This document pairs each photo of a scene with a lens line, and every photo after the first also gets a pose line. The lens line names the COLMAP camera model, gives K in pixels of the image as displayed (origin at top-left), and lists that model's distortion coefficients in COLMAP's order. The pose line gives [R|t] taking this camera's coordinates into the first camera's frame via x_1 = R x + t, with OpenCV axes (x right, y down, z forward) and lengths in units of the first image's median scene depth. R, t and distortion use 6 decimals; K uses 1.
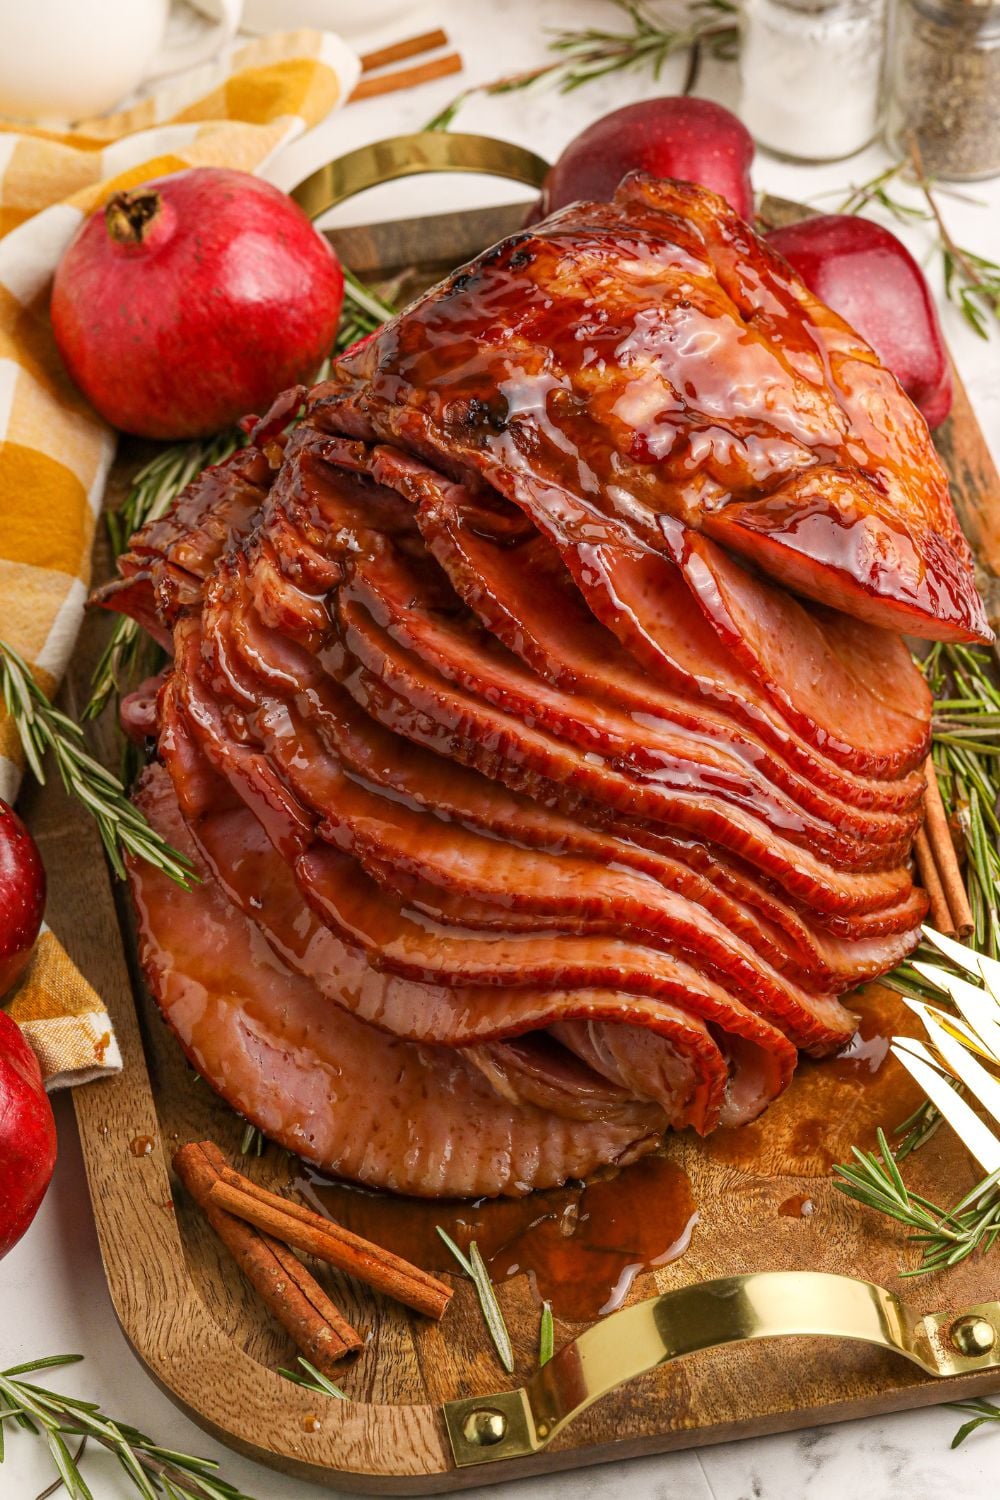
lens RADIAL K [[4731.3, 0, 508.0], [0, 4731.3, 681.3], [0, 0, 1]] dist [0.075383, 0.000000]
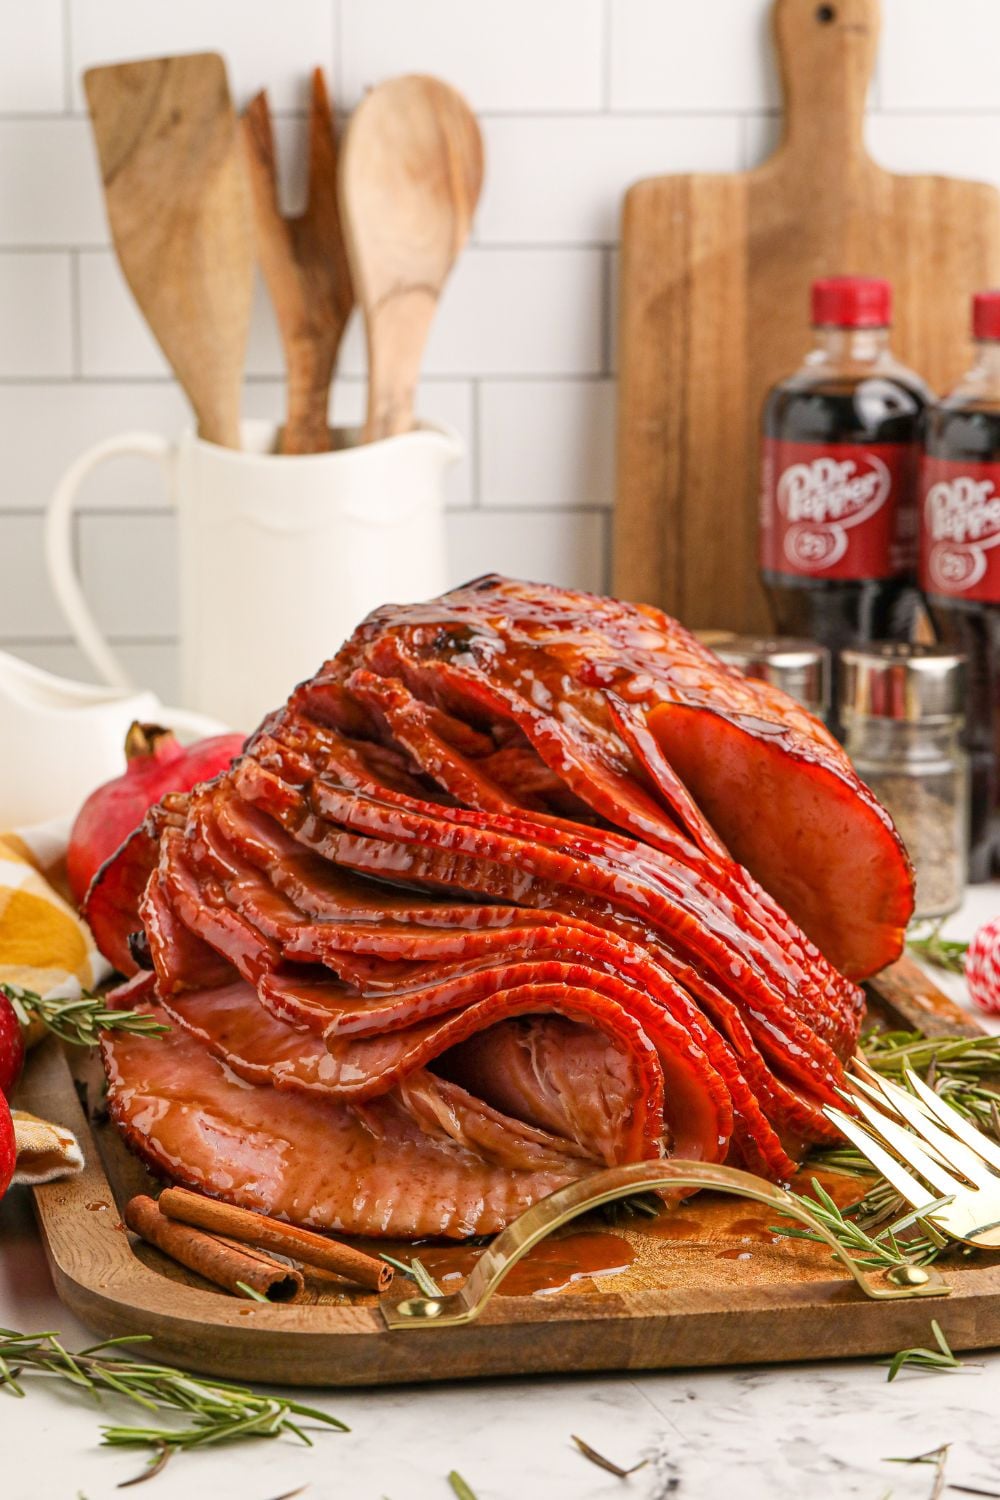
lens RADIAL K [[4731.3, 0, 499.1], [0, 4731.3, 642.3], [0, 0, 1]] dist [0.075383, 0.000000]
pose [[0.999709, 0.013370, -0.020065, 0.029294], [-0.022754, 0.798477, -0.601596, 0.621883], [0.007978, 0.601877, 0.798549, 0.104465]]
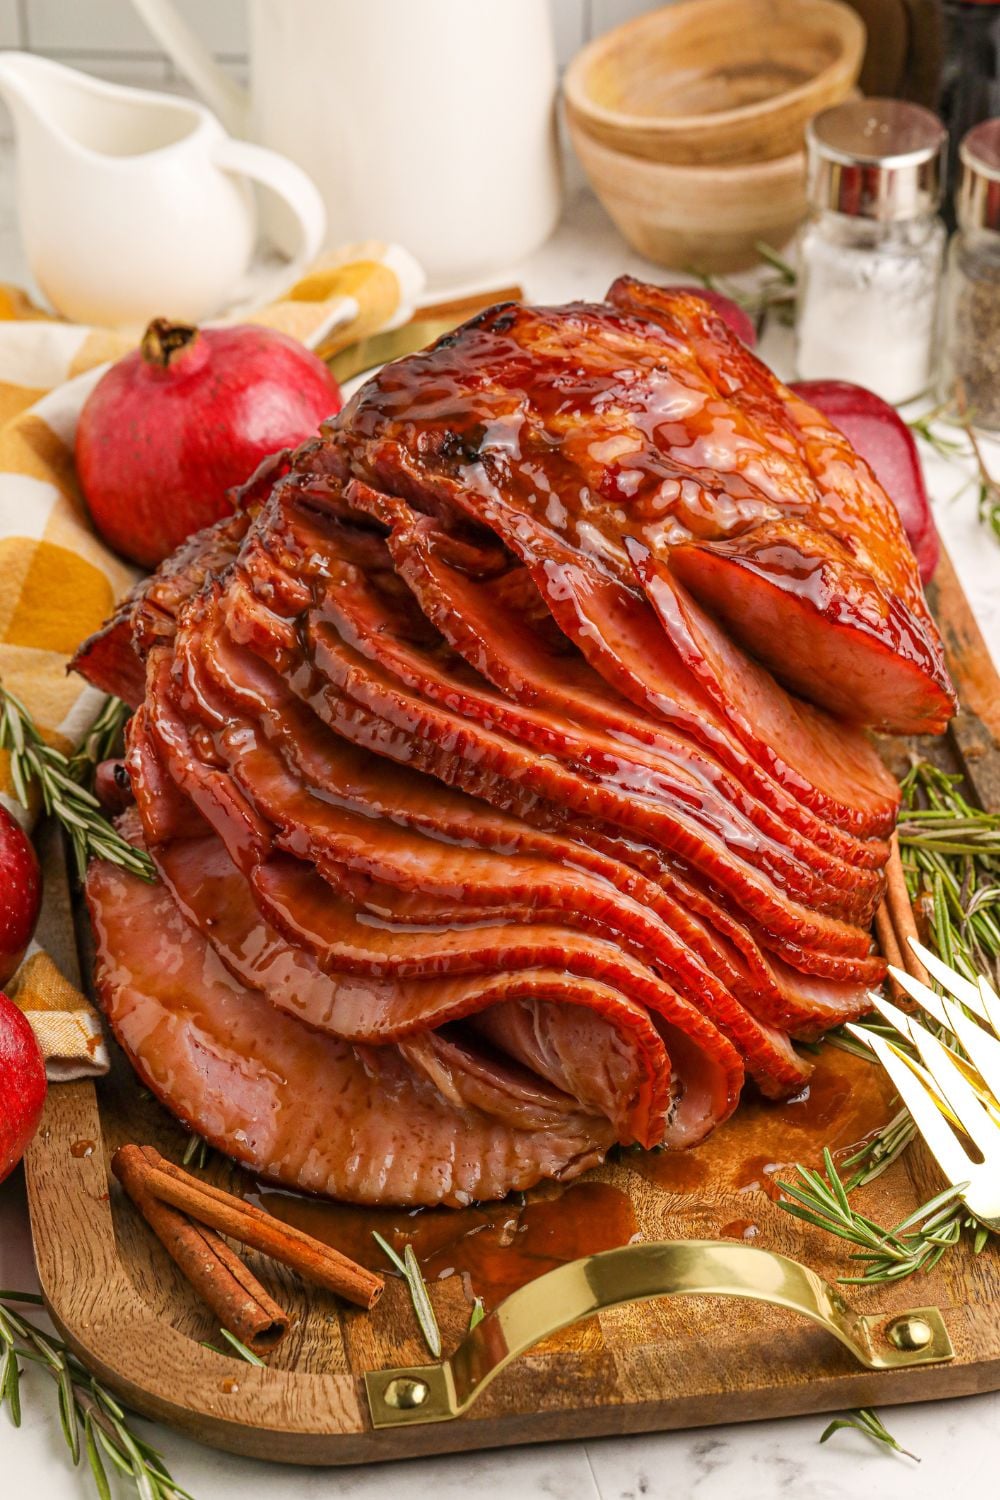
lens RADIAL K [[4731.3, 0, 537.6], [0, 4731.3, 668.9], [0, 0, 1]] dist [0.075383, 0.000000]
pose [[0.998955, 0.033860, -0.030713, 0.045361], [-0.039642, 0.976223, -0.213113, 0.209203], [0.022767, 0.214108, 0.976545, 0.011069]]
